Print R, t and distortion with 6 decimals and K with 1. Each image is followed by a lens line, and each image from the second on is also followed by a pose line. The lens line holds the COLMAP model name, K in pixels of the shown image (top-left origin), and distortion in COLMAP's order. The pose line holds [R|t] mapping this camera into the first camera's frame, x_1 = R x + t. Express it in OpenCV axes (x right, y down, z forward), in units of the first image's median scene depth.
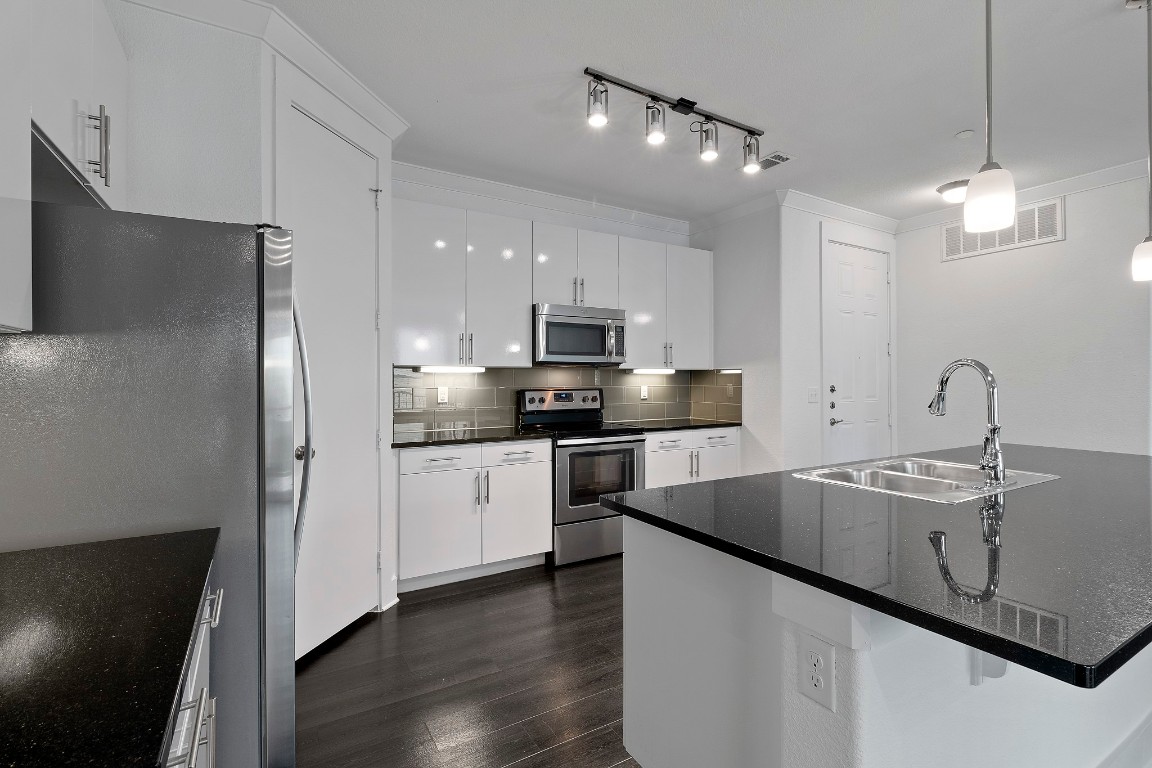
lens RADIAL K [[534.4, 0, 582.1], [0, 534.4, 377.5], [0, 0, 1]] dist [0.004789, -0.001967]
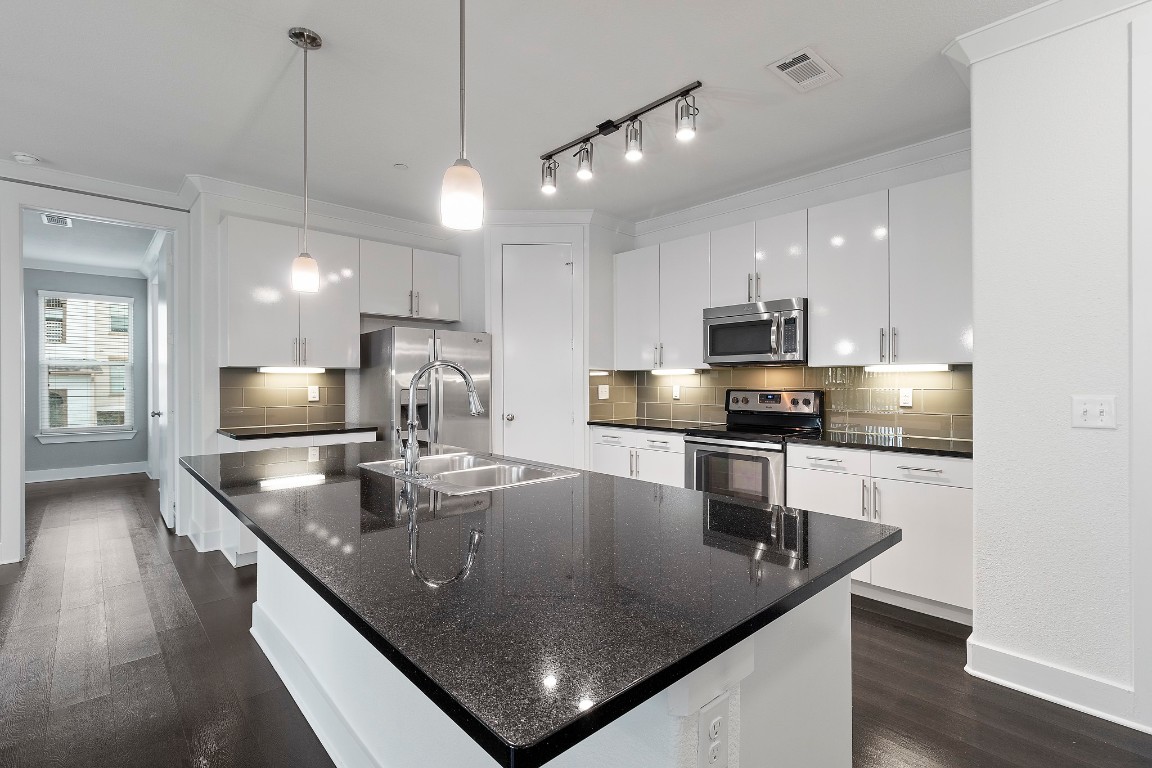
lens RADIAL K [[534.4, 0, 585.1], [0, 534.4, 383.1], [0, 0, 1]] dist [0.004789, -0.001967]
pose [[0.201432, 0.005288, -0.979488, 0.840097], [0.005136, 0.999966, 0.006455, 0.002010], [0.979489, -0.006331, 0.201398, 0.495741]]
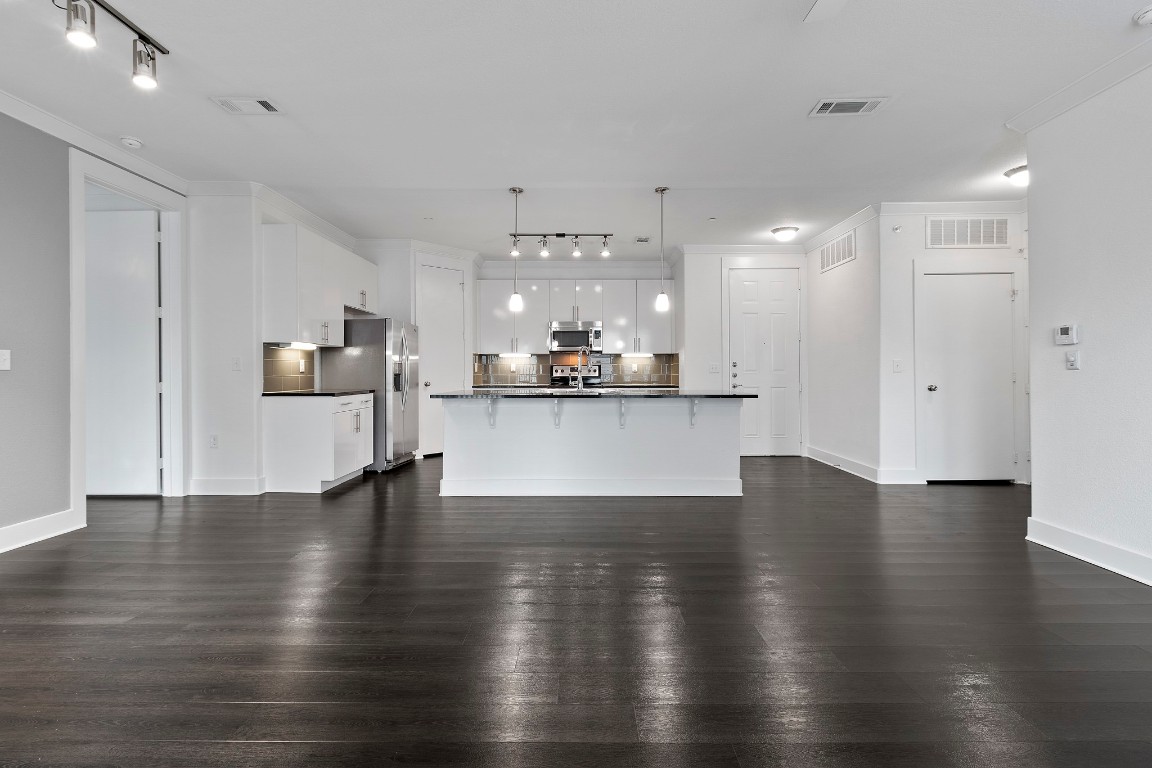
lens RADIAL K [[534.4, 0, 582.1], [0, 534.4, 381.9], [0, 0, 1]] dist [0.004789, -0.001967]
pose [[0.853409, 0.010338, -0.521139, 0.973040], [0.002265, 0.999720, 0.023541, 0.036835], [0.521236, -0.021270, 0.853147, -0.591955]]
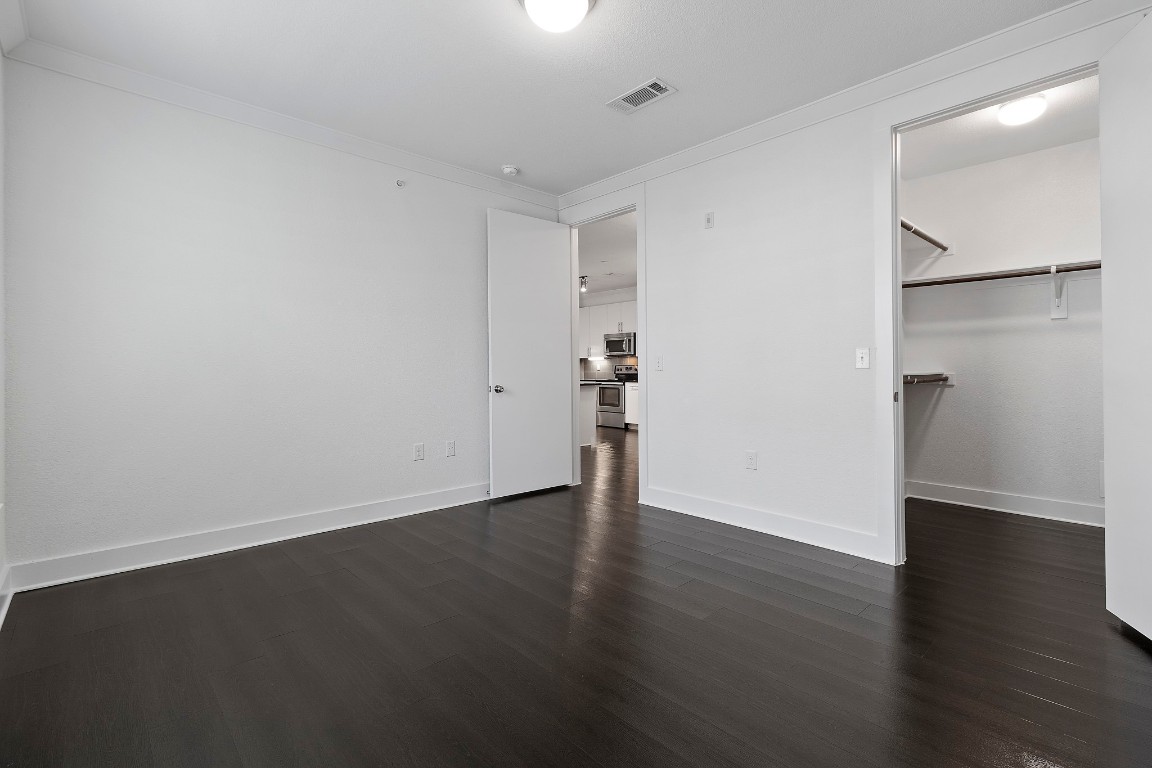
lens RADIAL K [[534.4, 0, 577.8], [0, 534.4, 376.1], [0, 0, 1]] dist [0.004789, -0.001967]
pose [[0.196781, 0.009252, -0.980404, 2.419934], [0.005338, 0.999931, 0.010507, 0.044955], [0.980433, -0.007301, 0.196718, 0.275004]]
